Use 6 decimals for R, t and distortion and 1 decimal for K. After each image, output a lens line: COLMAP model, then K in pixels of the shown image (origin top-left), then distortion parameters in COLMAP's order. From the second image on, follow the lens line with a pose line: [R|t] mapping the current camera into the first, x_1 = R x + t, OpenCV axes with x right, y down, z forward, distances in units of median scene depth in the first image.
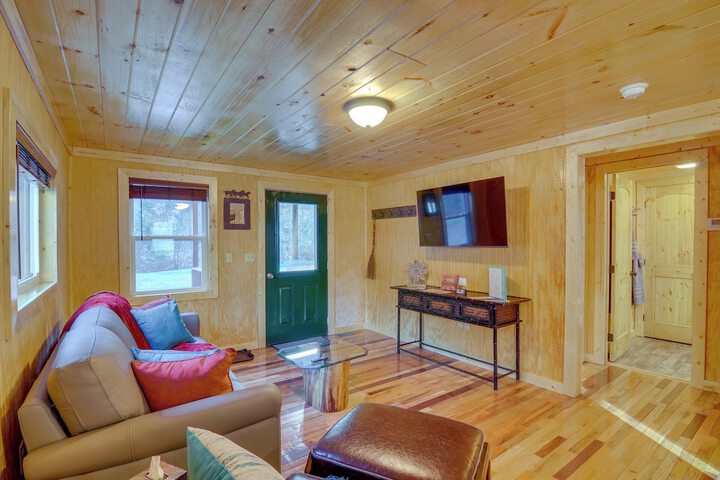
lens RADIAL K [[353.6, 0, 369.1], [0, 353.6, 249.5], [0, 0, 1]] dist [-0.003882, -0.001412]
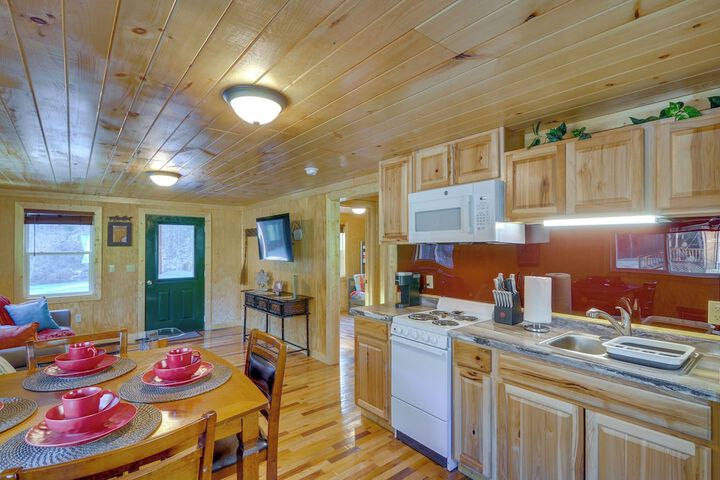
lens RADIAL K [[353.6, 0, 361.1], [0, 353.6, 242.4], [0, 0, 1]] dist [-0.003882, -0.001412]
pose [[0.998186, 0.001422, 0.060181, 0.425936], [0.000880, 0.999270, -0.038193, -0.020857], [-0.060191, 0.038176, 0.997457, -0.333410]]
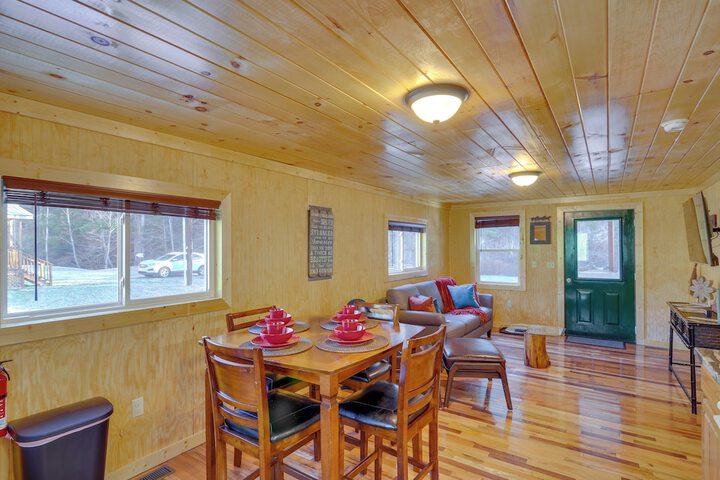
lens RADIAL K [[353.6, 0, 362.8], [0, 353.6, 245.1], [0, 0, 1]] dist [-0.003882, -0.001412]
pose [[0.326489, -0.004969, -0.945188, 0.716305], [-0.018560, 0.999760, -0.011667, -0.024122], [0.945019, 0.021351, 0.326318, -0.117227]]
